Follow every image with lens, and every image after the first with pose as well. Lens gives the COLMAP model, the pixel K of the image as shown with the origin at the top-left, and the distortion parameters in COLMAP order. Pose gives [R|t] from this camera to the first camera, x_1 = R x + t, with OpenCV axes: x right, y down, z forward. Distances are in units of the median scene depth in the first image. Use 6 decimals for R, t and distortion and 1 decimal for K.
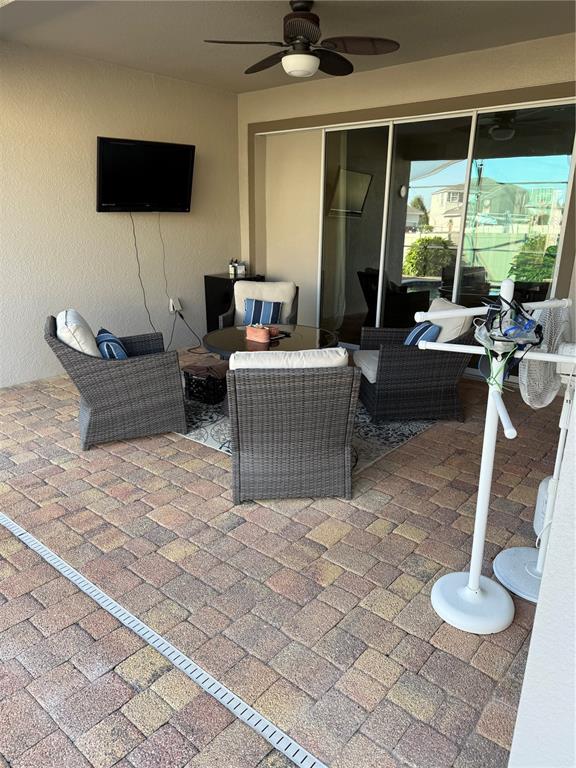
lens RADIAL K [[545.6, 0, 288.1], [0, 545.6, 385.1], [0, 0, 1]] dist [0.037131, -0.041967]
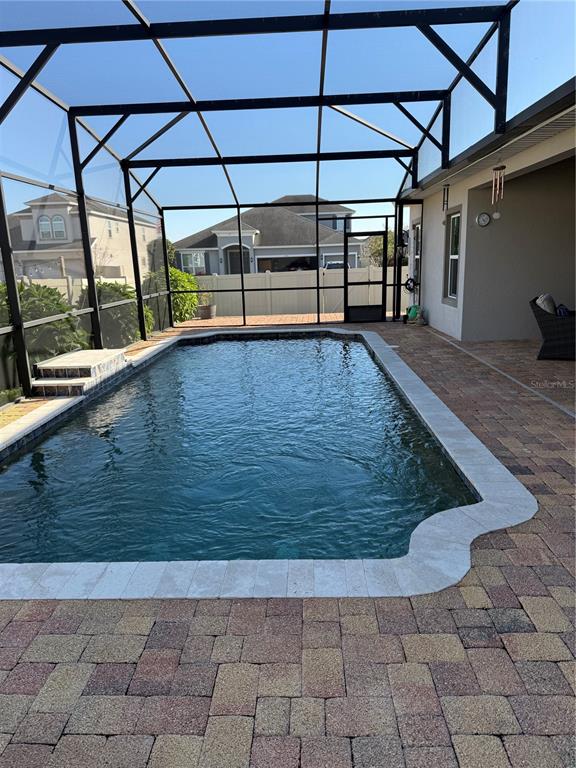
lens RADIAL K [[545.6, 0, 288.3], [0, 545.6, 388.7], [0, 0, 1]] dist [0.037131, -0.041967]
pose [[0.626040, 0.161639, -0.762854, 0.656383], [-0.203477, 0.978250, 0.040295, 0.340853], [0.752776, 0.129997, 0.645313, -1.060650]]
